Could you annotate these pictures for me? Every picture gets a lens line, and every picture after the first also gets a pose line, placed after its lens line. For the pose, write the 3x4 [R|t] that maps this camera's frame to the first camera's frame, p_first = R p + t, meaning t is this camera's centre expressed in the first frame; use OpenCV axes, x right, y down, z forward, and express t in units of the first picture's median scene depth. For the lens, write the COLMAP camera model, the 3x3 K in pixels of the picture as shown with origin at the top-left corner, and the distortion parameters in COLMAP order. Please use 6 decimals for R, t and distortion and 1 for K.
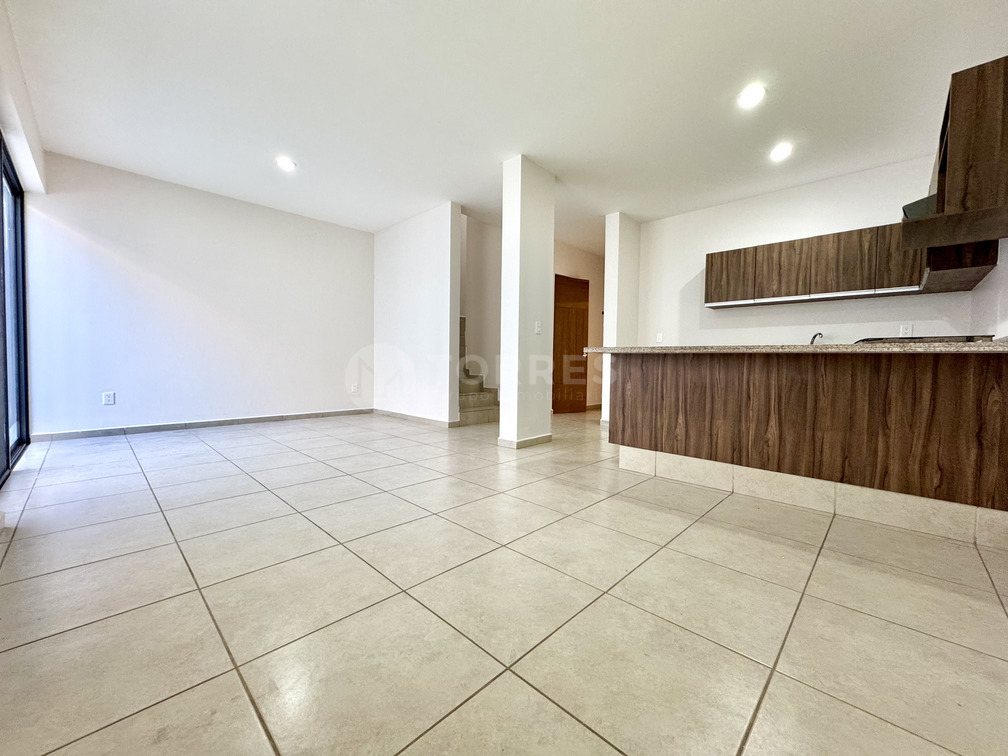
lens RADIAL K [[403.7, 0, 484.6], [0, 403.7, 377.0], [0, 0, 1]] dist [-0.004570, 0.001004]
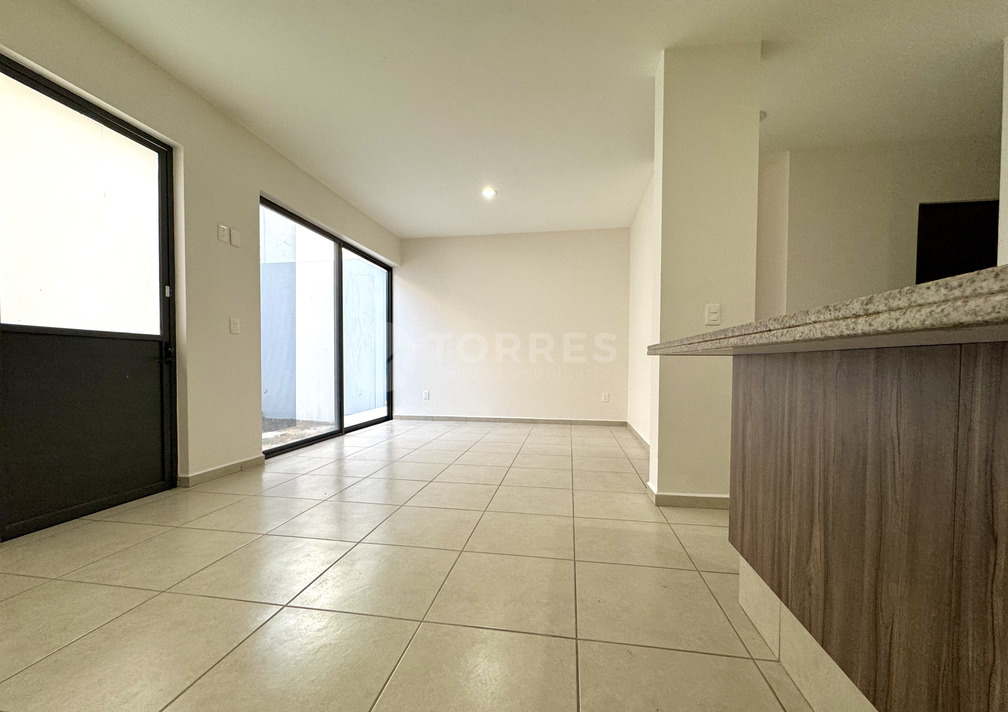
lens RADIAL K [[394.6, 0, 493.8], [0, 394.6, 375.4], [0, 0, 1]] dist [-0.010188, 0.000140]
pose [[0.592689, 0.013138, -0.805324, 0.402196], [-0.027587, 0.999611, -0.003995, -0.019150], [0.804959, 0.024584, 0.592821, 0.386309]]
